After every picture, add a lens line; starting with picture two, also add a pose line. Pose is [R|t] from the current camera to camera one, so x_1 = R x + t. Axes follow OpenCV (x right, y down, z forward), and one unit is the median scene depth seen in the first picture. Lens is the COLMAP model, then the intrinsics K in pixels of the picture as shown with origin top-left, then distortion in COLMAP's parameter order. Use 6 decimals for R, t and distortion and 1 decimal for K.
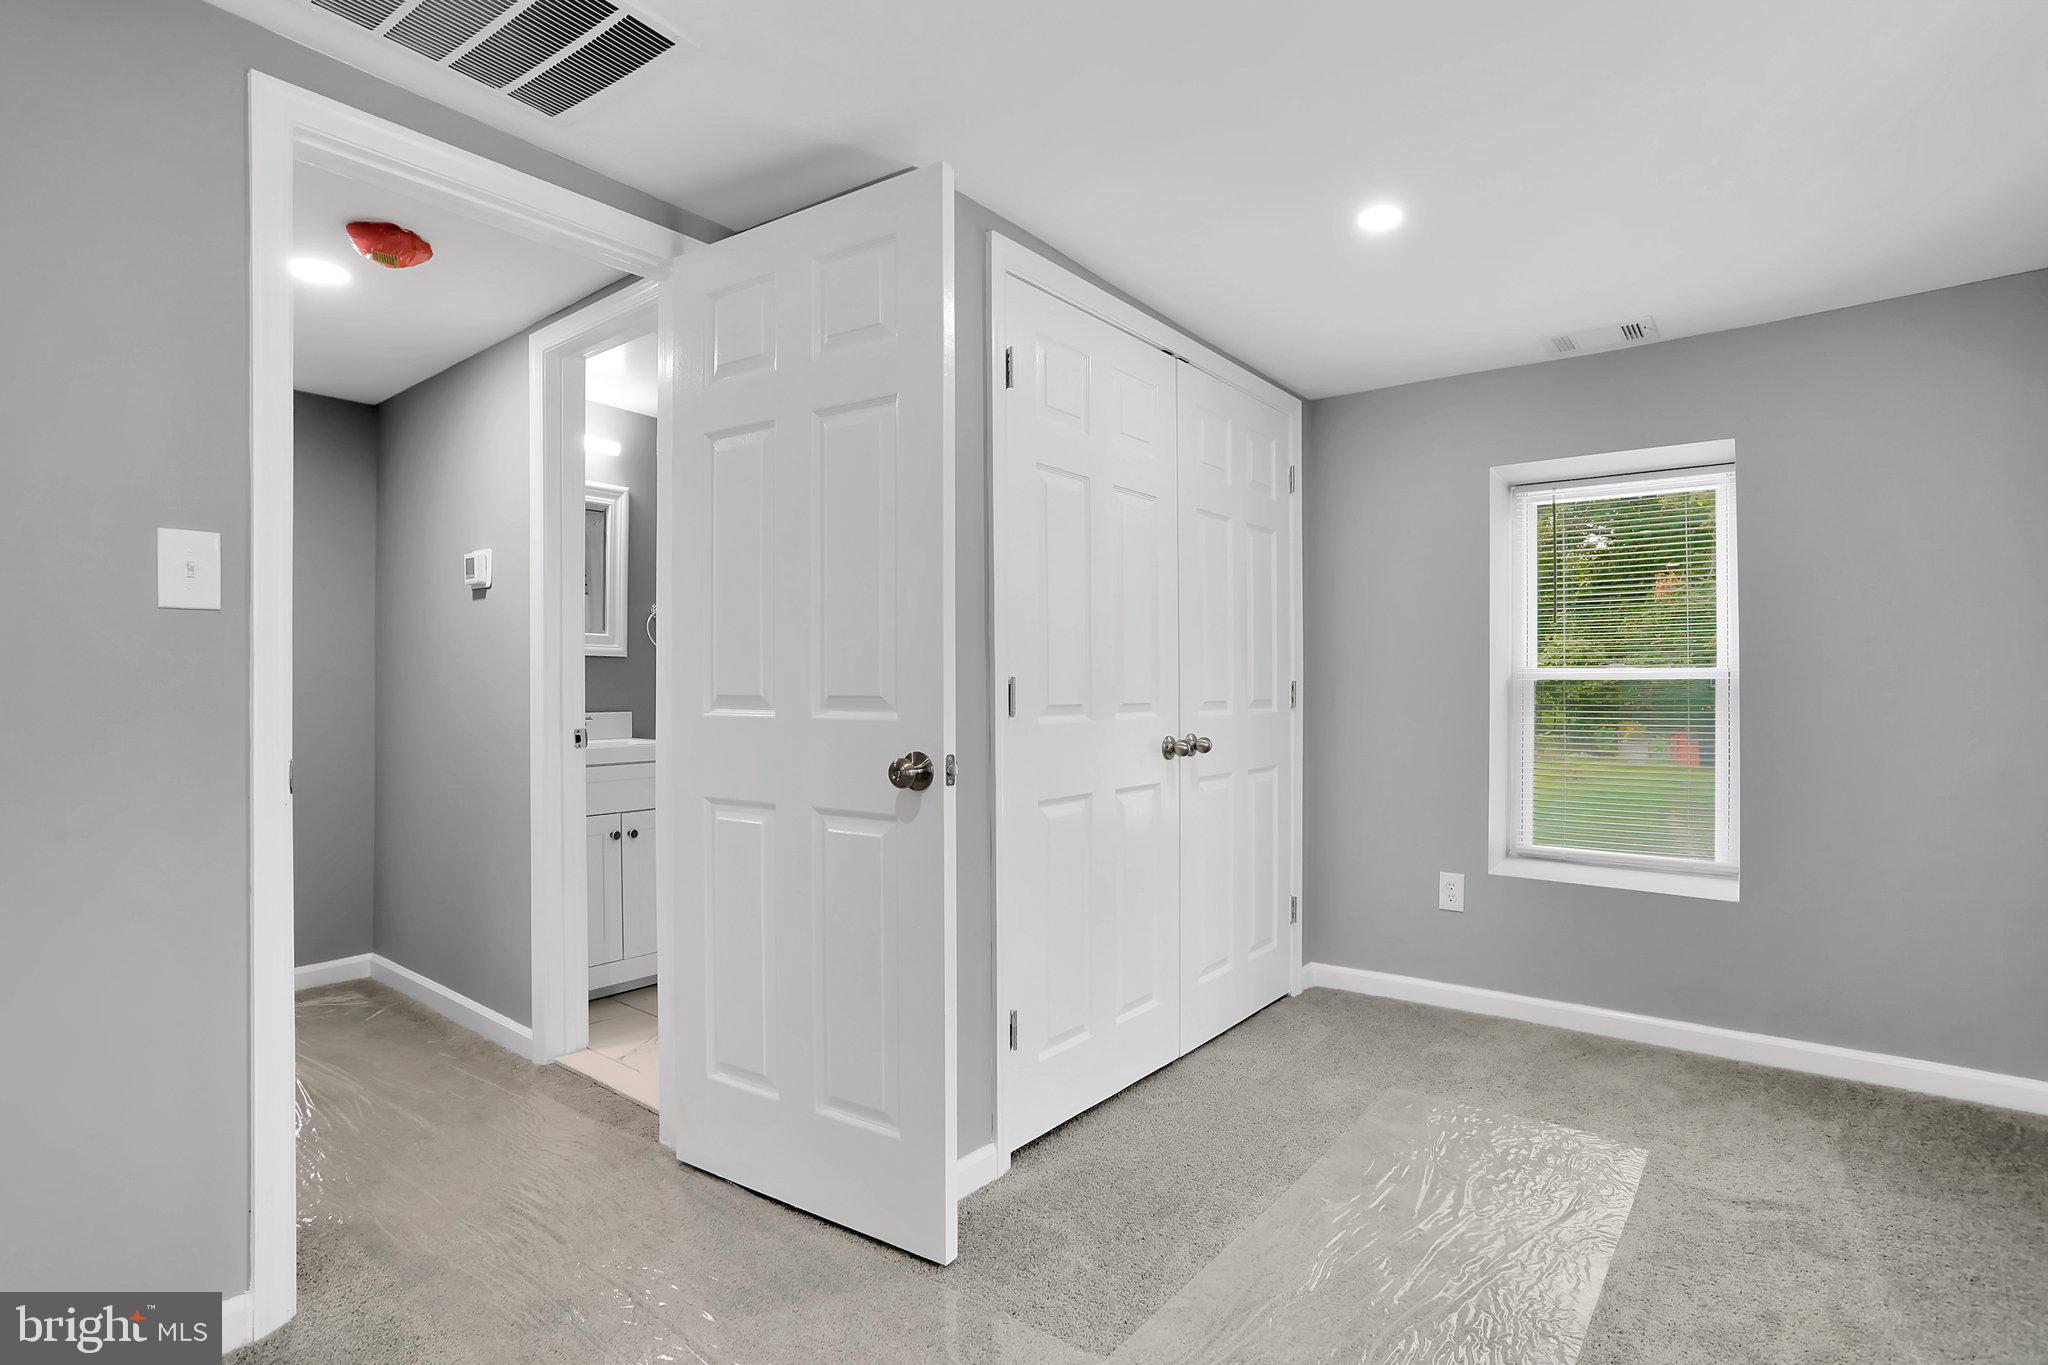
lens RADIAL K [[1004.0, 0, 1044.7], [0, 1004.0, 684.4], [0, 0, 1]] dist [-0.029741, 0.000541]
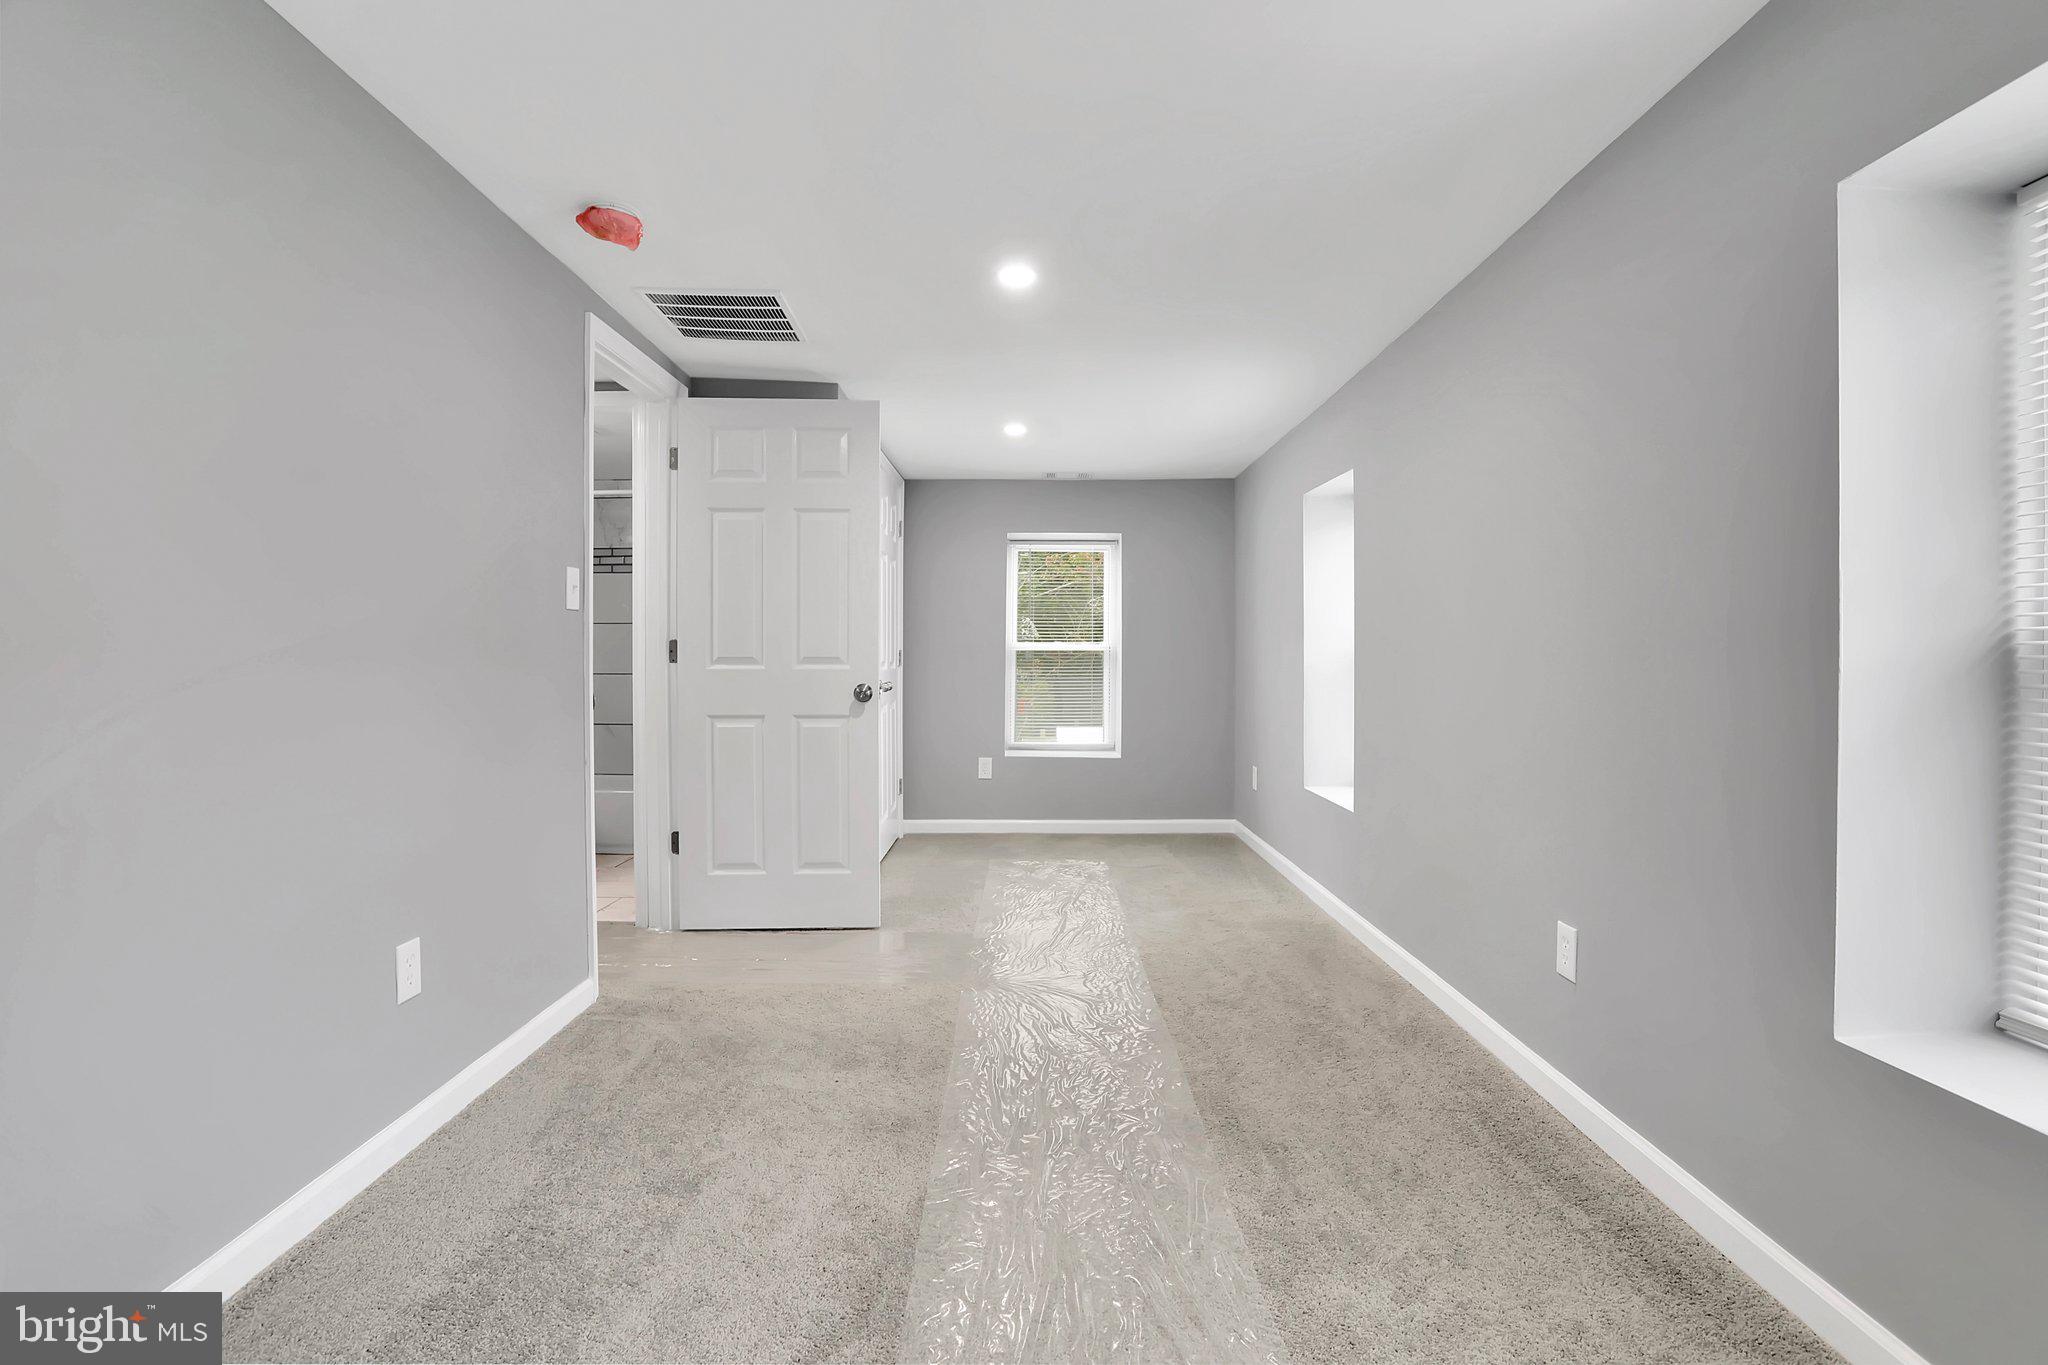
lens RADIAL K [[976.7, 0, 1024.0], [0, 976.7, 682.5], [0, 0, 1]] dist [-0.030013, -0.000110]
pose [[0.806023, -0.017360, 0.591630, -0.875784], [0.000838, 0.999602, 0.028189, 0.007078], [-0.591884, -0.022225, 0.805717, -0.687637]]
